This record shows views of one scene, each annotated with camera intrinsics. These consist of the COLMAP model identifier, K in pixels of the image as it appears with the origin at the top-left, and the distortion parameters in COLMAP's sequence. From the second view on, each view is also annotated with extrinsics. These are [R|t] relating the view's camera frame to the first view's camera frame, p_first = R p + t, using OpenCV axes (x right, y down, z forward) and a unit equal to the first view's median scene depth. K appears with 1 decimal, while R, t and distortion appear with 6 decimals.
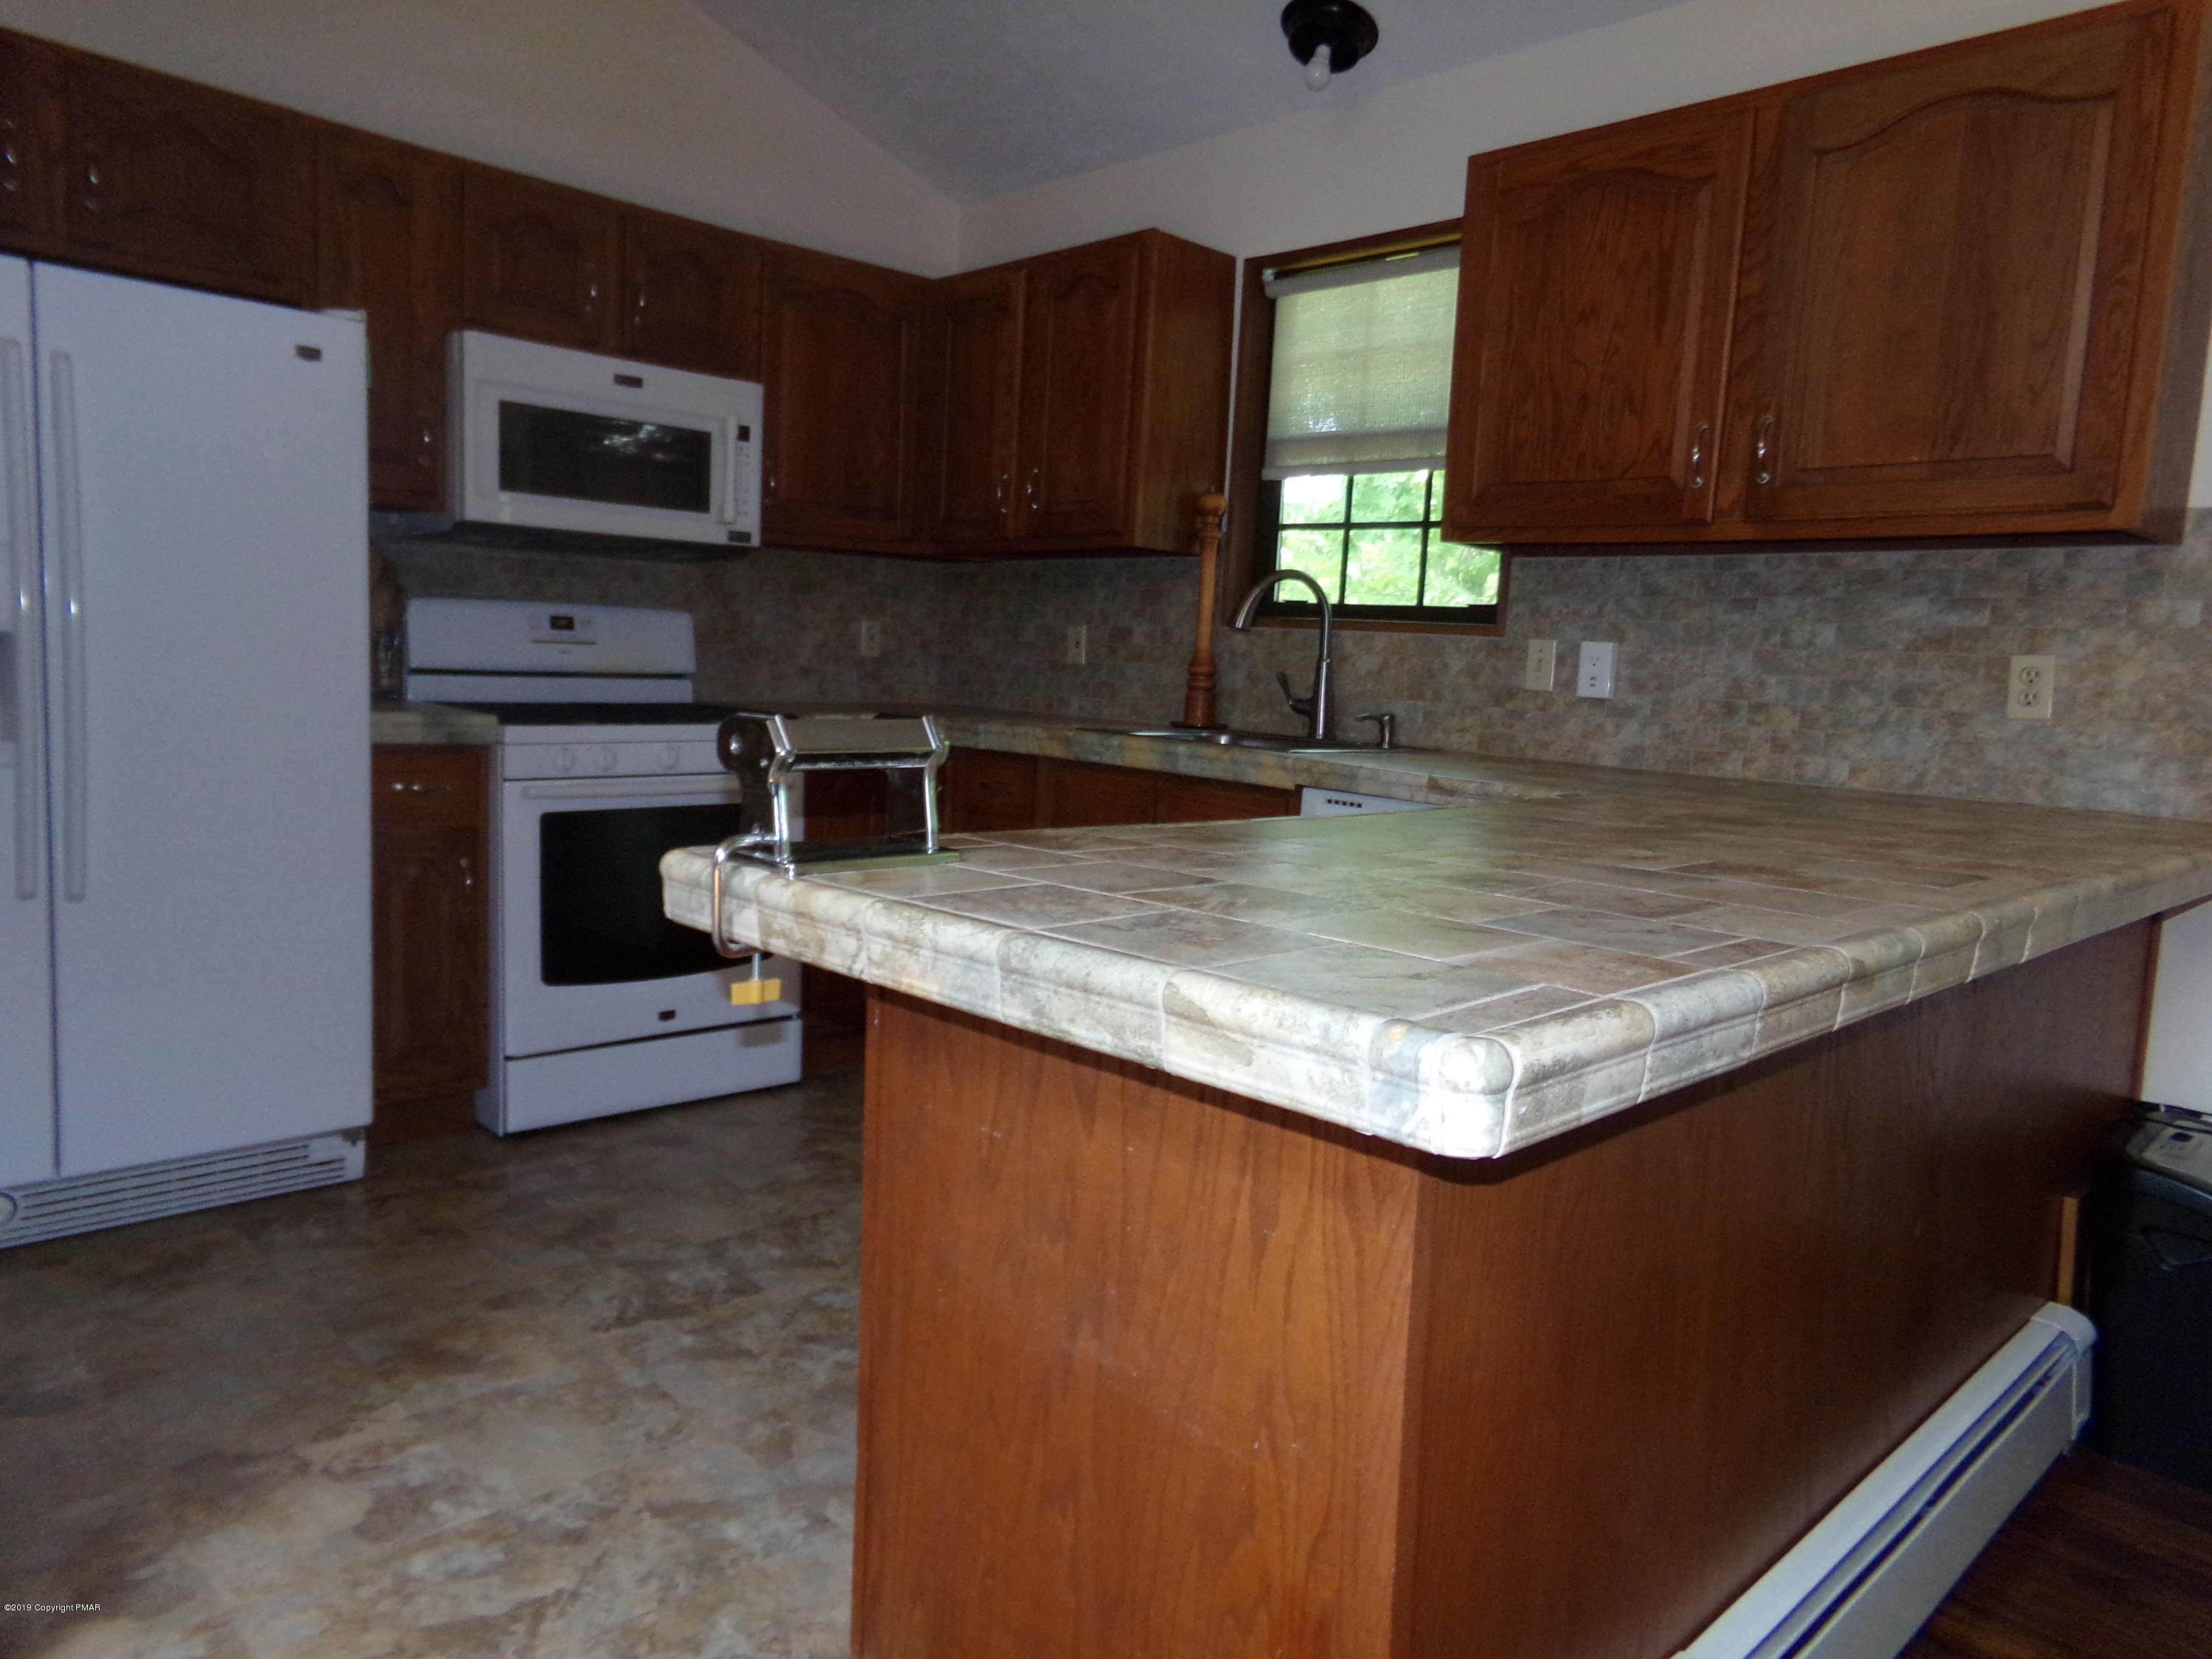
lens RADIAL K [[1512.3, 0, 1086.0], [0, 1512.3, 831.4], [0, 0, 1]] dist [-0.022340, 0.040334]
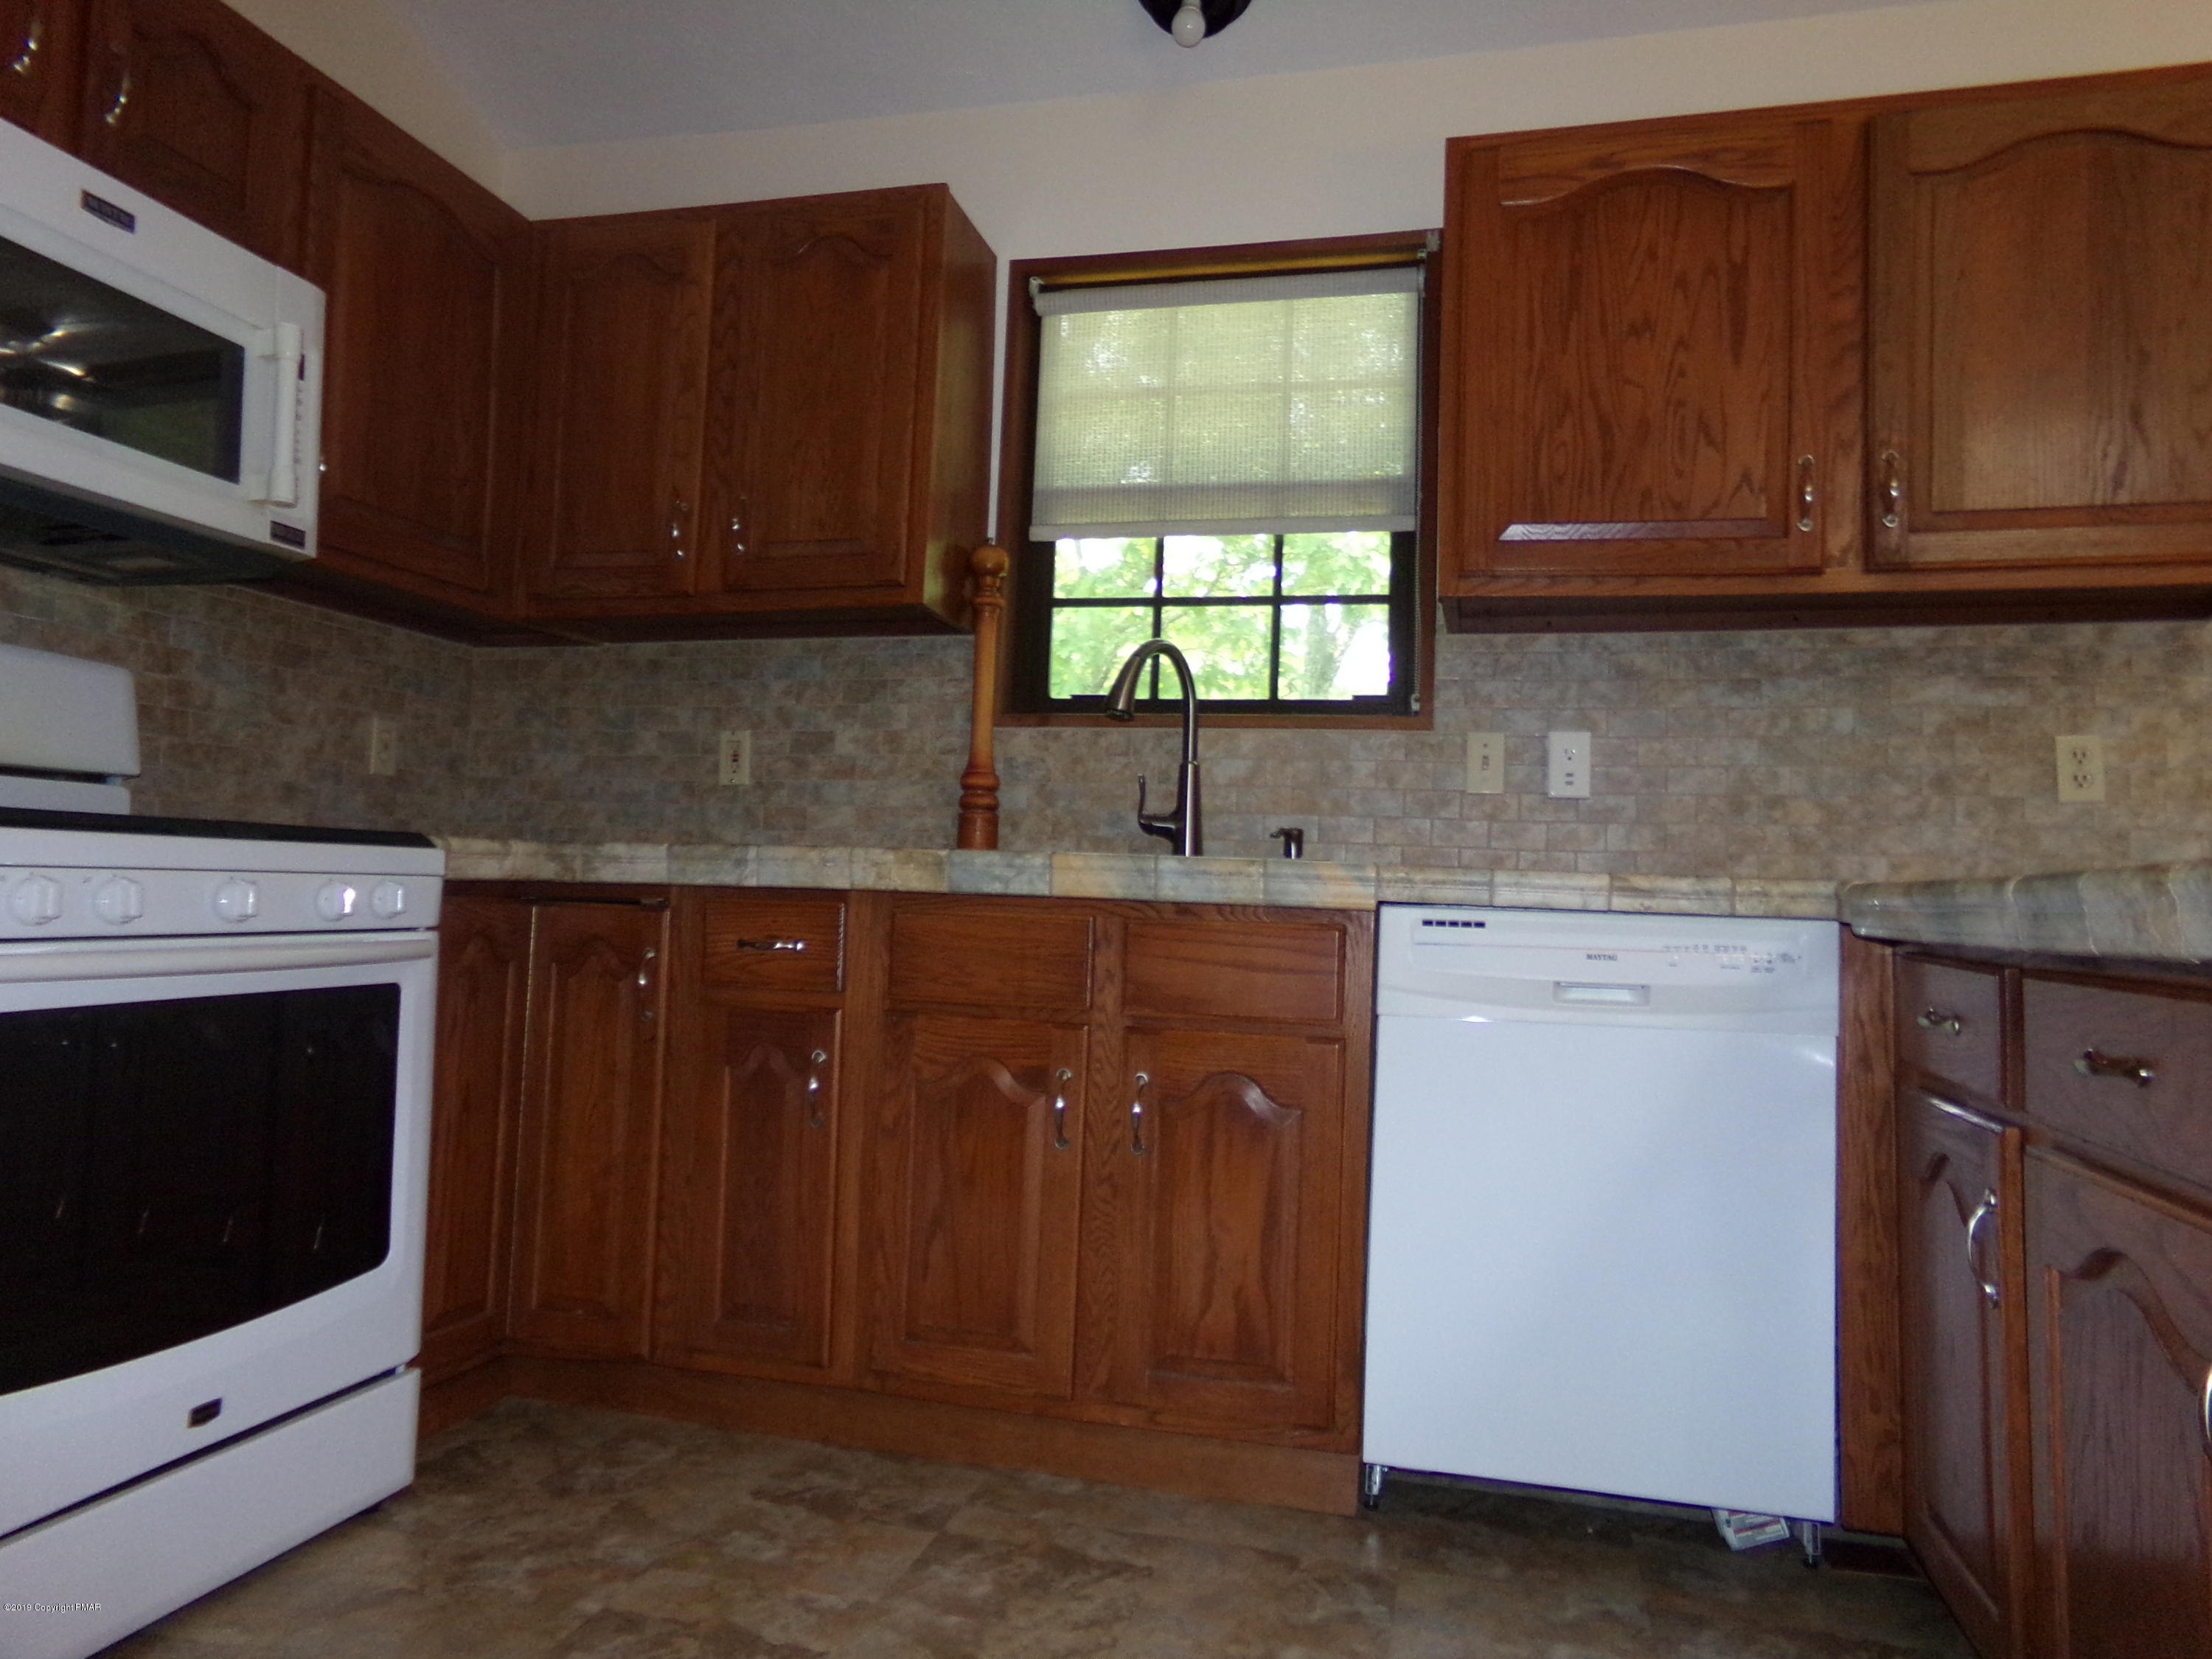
lens RADIAL K [[1512.3, 0, 1108.2], [0, 1512.3, 830.6], [0, 0, 1]] dist [-0.022340, 0.040334]
pose [[0.849696, 0.003498, 0.527261, -0.301647], [0.070712, 0.990189, -0.120522, 0.010787], [-0.522509, 0.139691, 0.841113, 0.412500]]
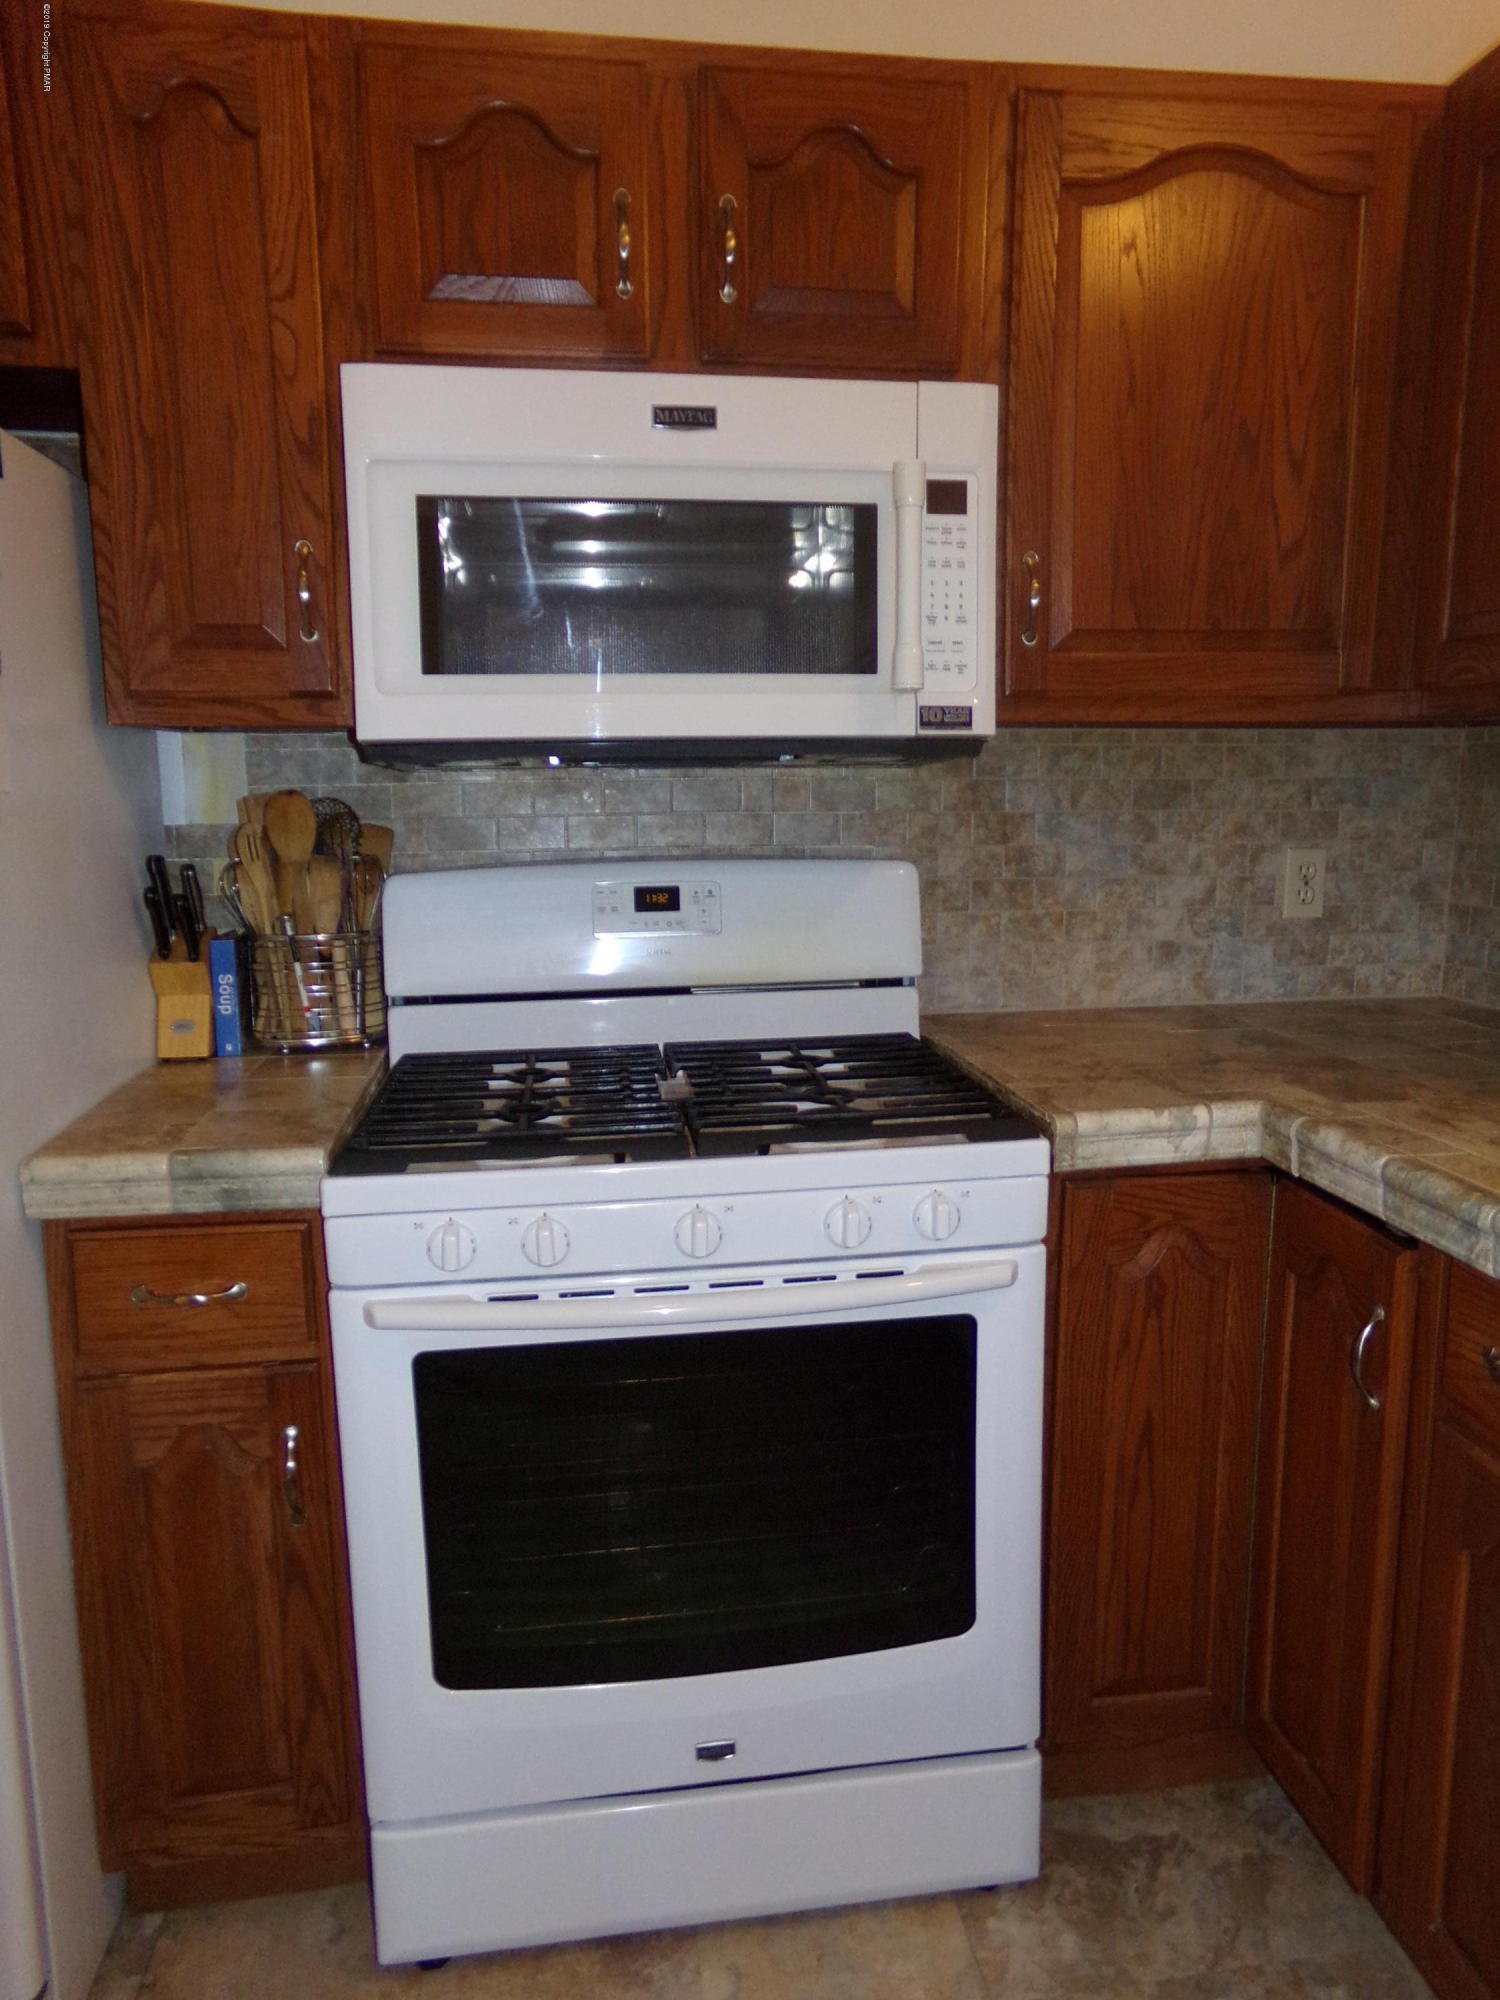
lens RADIAL K [[1367.3, 0, 762.1], [0, 1367.3, 1002.3], [0, 0, 1]] dist [-0.022340, 0.040334]
pose [[0.811082, 0.037388, -0.583736, -0.024704], [-0.020462, 0.999158, 0.035563, -0.136545], [0.584574, -0.016900, 0.811164, 0.698664]]
